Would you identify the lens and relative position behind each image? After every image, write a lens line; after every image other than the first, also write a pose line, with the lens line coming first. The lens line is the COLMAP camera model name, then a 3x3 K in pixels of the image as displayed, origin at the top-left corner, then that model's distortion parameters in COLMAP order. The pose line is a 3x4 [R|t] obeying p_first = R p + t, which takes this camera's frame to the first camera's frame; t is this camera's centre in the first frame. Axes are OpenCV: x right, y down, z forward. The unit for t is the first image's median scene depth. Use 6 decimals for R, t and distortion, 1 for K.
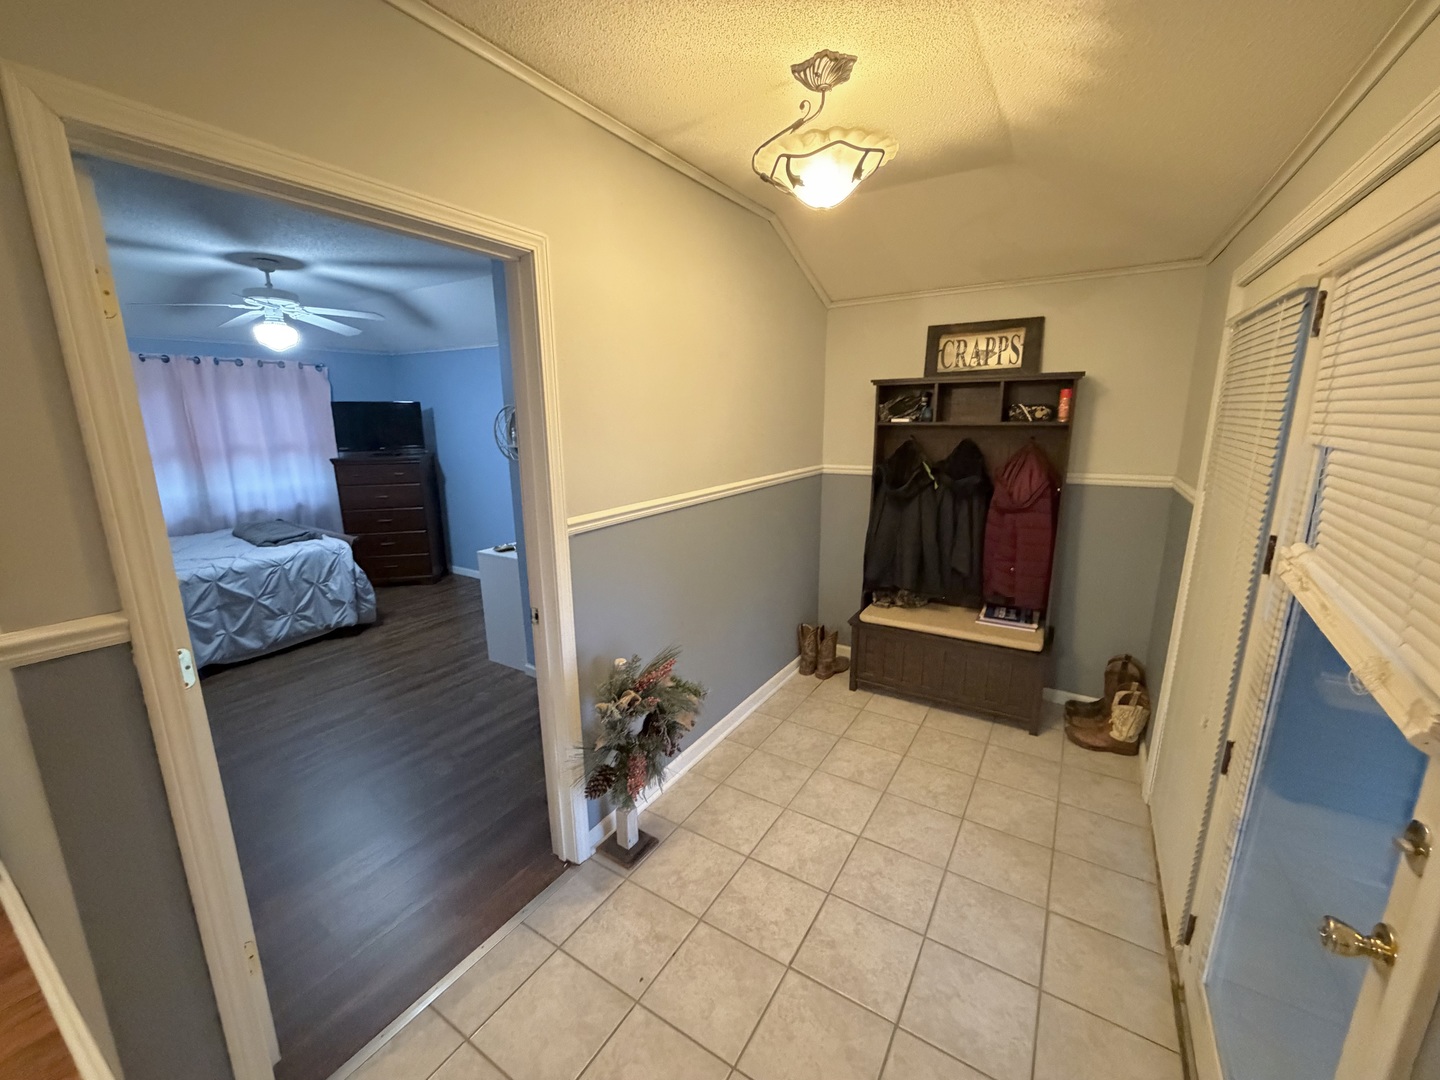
lens RADIAL K [[571.7, 0, 715.9], [0, 571.7, 538.8], [0, 0, 1]] dist [0.000092, 0.000010]
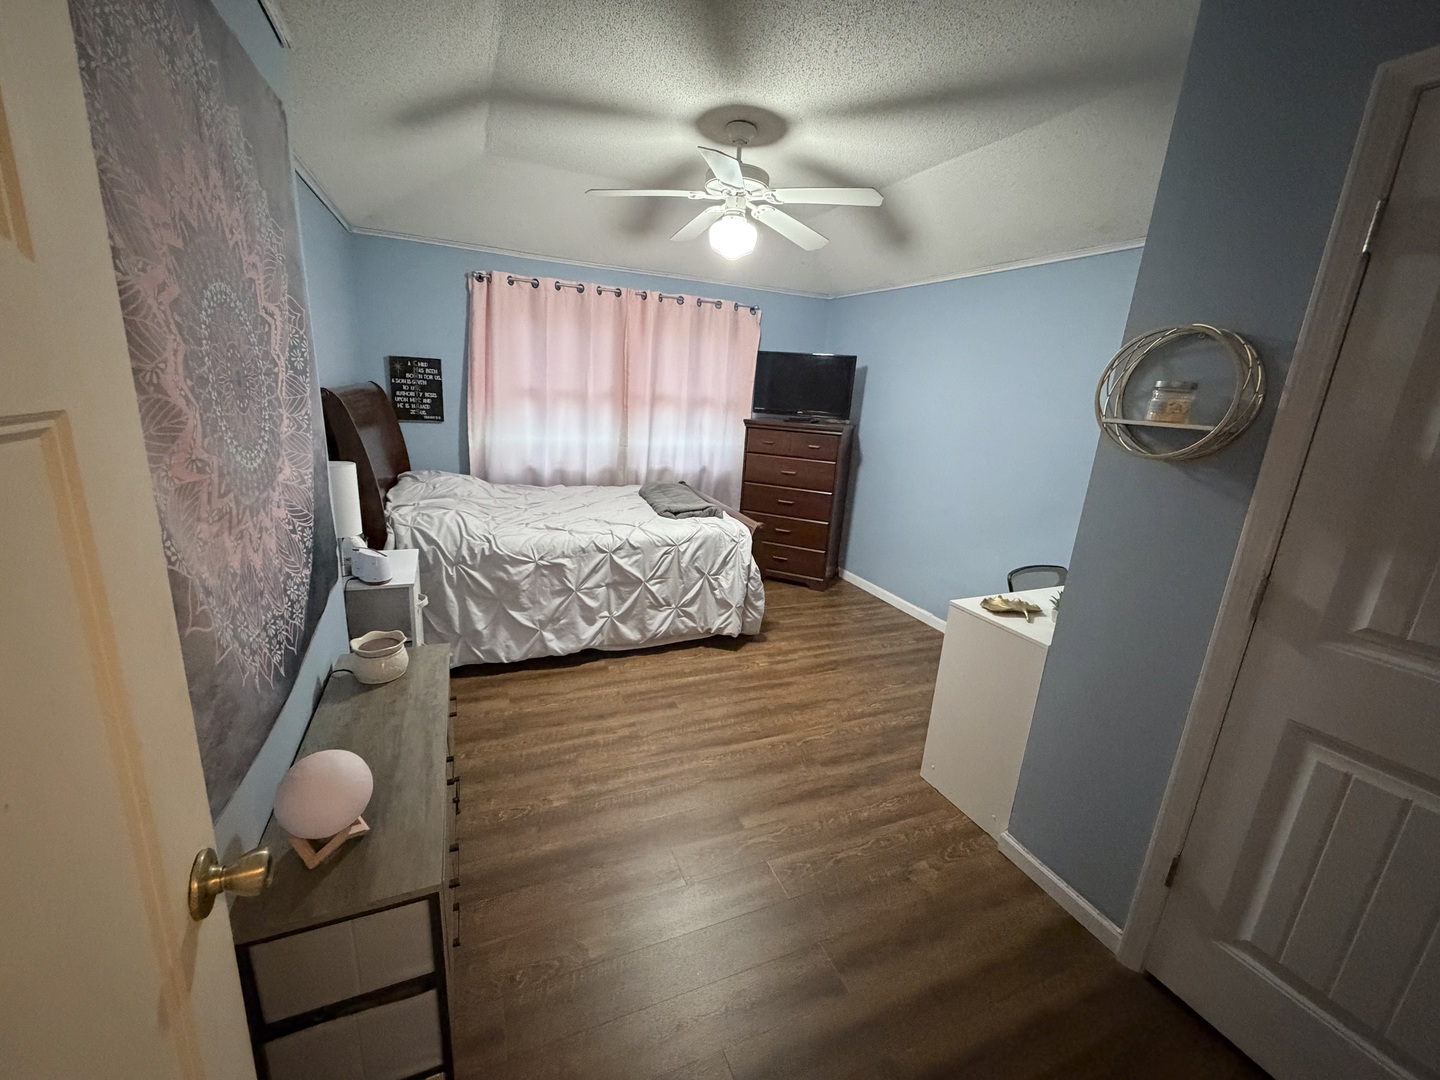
lens RADIAL K [[571.7, 0, 715.9], [0, 571.7, 538.8], [0, 0, 1]] dist [0.000092, 0.000010]
pose [[0.822430, 0.204694, -0.530763, -0.279491], [-0.191065, 0.978213, 0.081197, -0.035393], [0.535820, 0.034631, 0.843621, 0.339194]]
